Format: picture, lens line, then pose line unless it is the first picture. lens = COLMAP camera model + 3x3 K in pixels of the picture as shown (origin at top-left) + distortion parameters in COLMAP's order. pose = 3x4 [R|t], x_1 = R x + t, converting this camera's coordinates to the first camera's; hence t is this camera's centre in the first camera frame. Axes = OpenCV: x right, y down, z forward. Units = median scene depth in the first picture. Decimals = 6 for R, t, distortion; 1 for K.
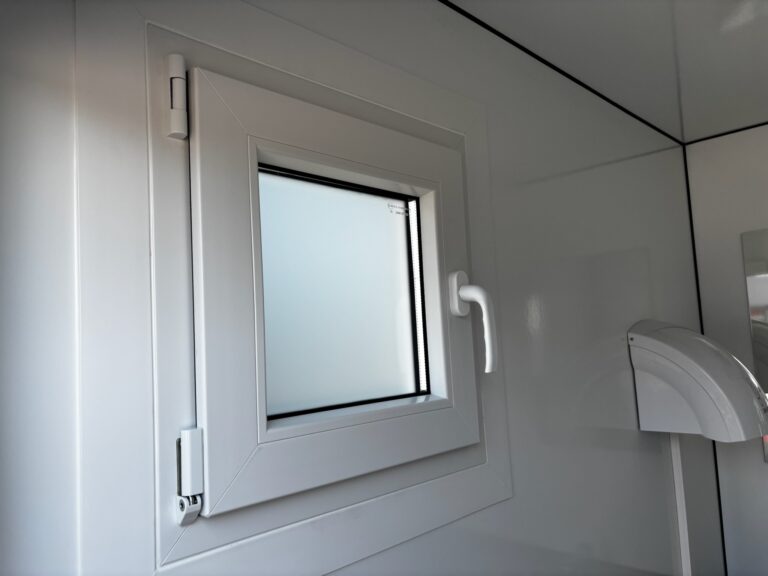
lens RADIAL K [[577.0, 0, 384.0], [0, 577.0, 288.0], [0, 0, 1]] dist [0.069916, -0.076729]
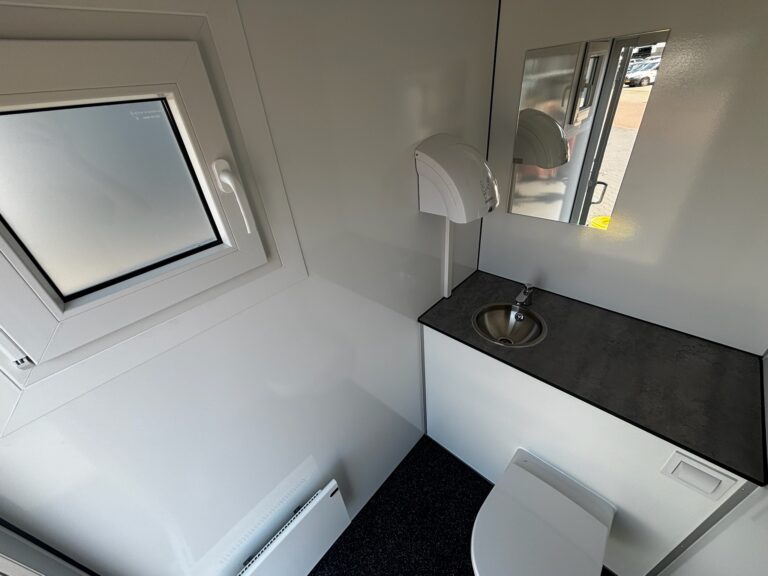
lens RADIAL K [[307.8, 0, 384.0], [0, 307.8, 288.0], [0, 0, 1]] dist [-0.014591, -0.000116]
pose [[0.998327, -0.055043, -0.017733, 0.337362], [0.054335, 0.787835, 0.613485, -0.137356], [-0.019797, -0.613422, 0.789507, 0.153760]]
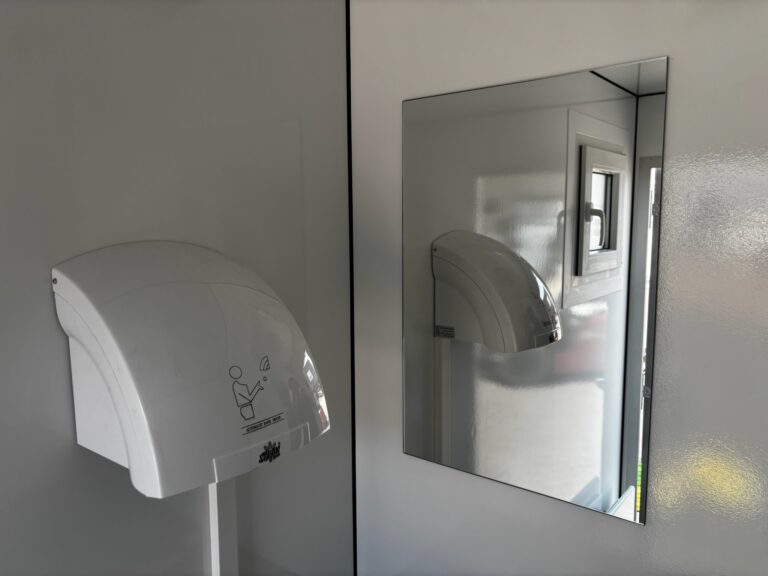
lens RADIAL K [[577.0, 0, 384.0], [0, 577.0, 288.0], [0, 0, 1]] dist [0.069916, -0.076729]
pose [[0.993384, 0.020630, 0.112974, 0.663758], [-0.041755, 0.981289, 0.187959, -0.015492], [-0.106983, -0.191433, 0.975658, 0.467860]]
